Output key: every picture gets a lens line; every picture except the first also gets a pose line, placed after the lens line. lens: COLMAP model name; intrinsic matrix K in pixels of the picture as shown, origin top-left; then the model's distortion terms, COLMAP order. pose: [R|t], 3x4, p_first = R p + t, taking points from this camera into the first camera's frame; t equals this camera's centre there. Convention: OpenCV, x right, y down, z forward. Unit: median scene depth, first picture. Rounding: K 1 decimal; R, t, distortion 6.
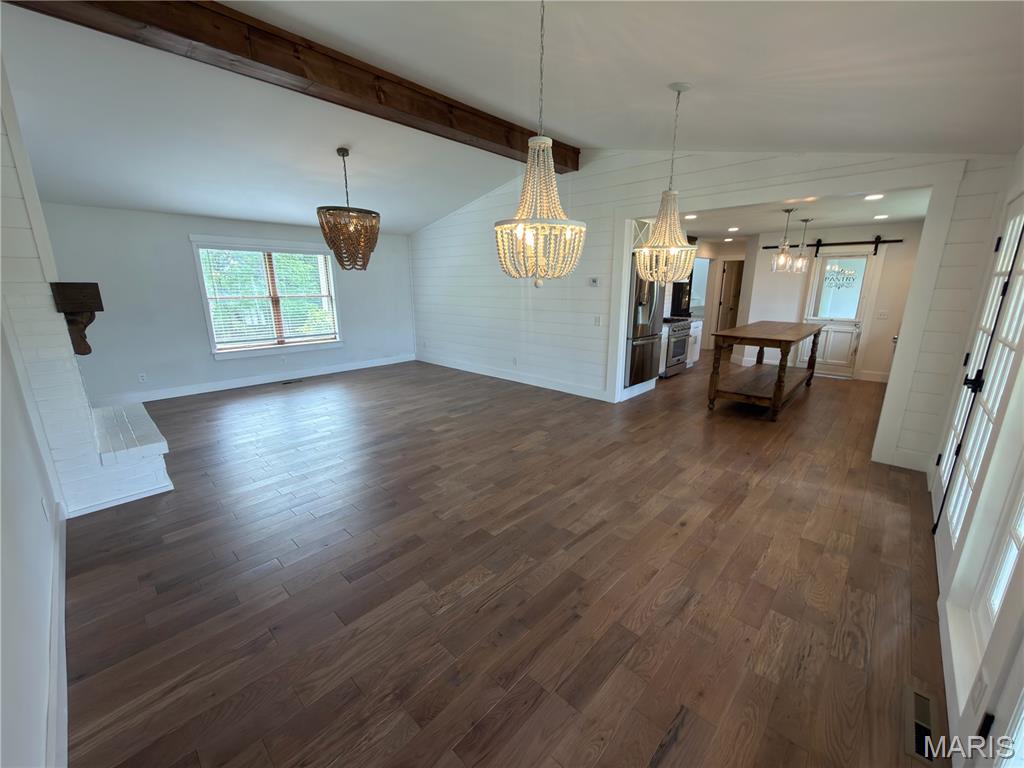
lens RADIAL K [[409.2, 0, 516.1], [0, 409.2, 383.4], [0, 0, 1]] dist [0.004107, 0.000512]
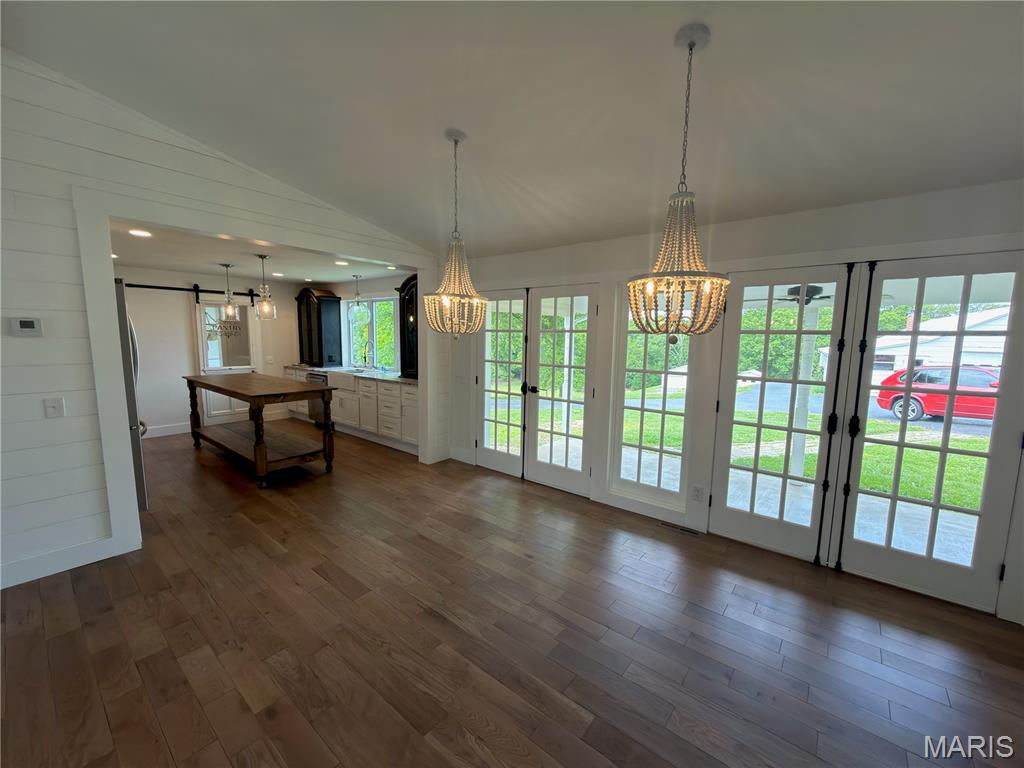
lens RADIAL K [[409.2, 0, 512.4], [0, 409.2, 384.5], [0, 0, 1]] dist [0.004107, 0.000512]
pose [[-0.065982, -0.121193, 0.990433, -0.487894], [0.223017, 0.965696, 0.133024, -0.199359], [-0.972579, 0.229661, -0.036691, 0.797822]]
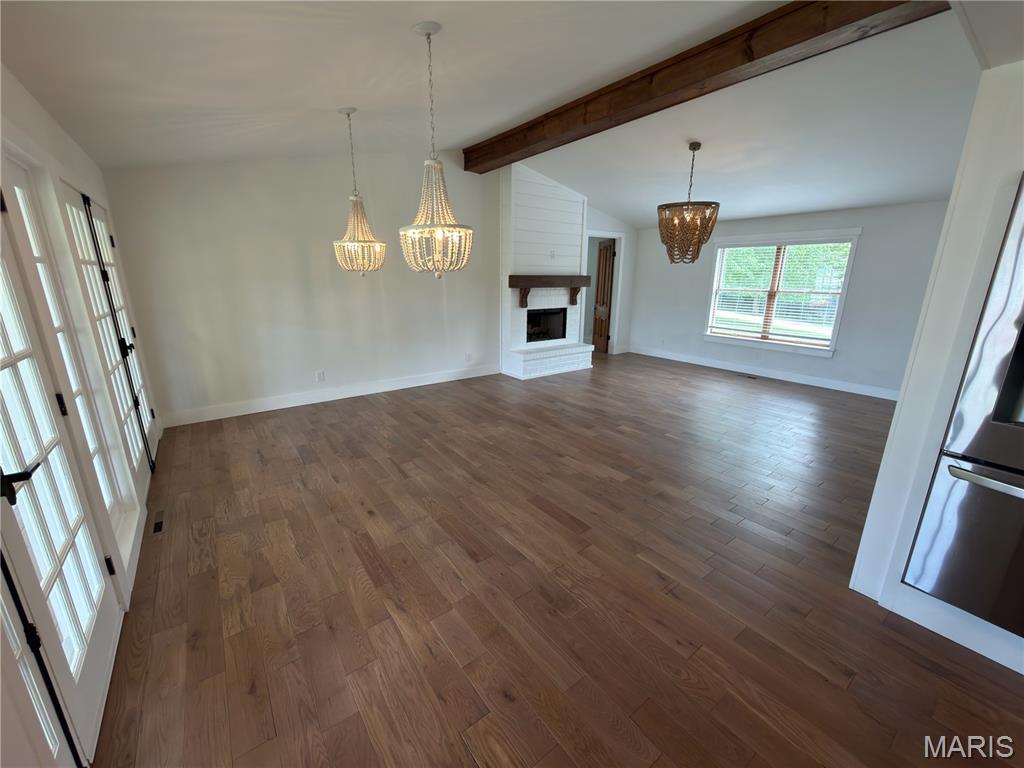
lens RADIAL K [[409.2, 0, 513.4], [0, 409.2, 385.4], [0, 0, 1]] dist [0.004107, 0.000512]
pose [[-0.175279, 0.254354, -0.951095, 1.003486], [-0.241534, 0.925417, 0.292000, -0.269689], [0.954431, 0.280903, -0.100771, 1.101027]]
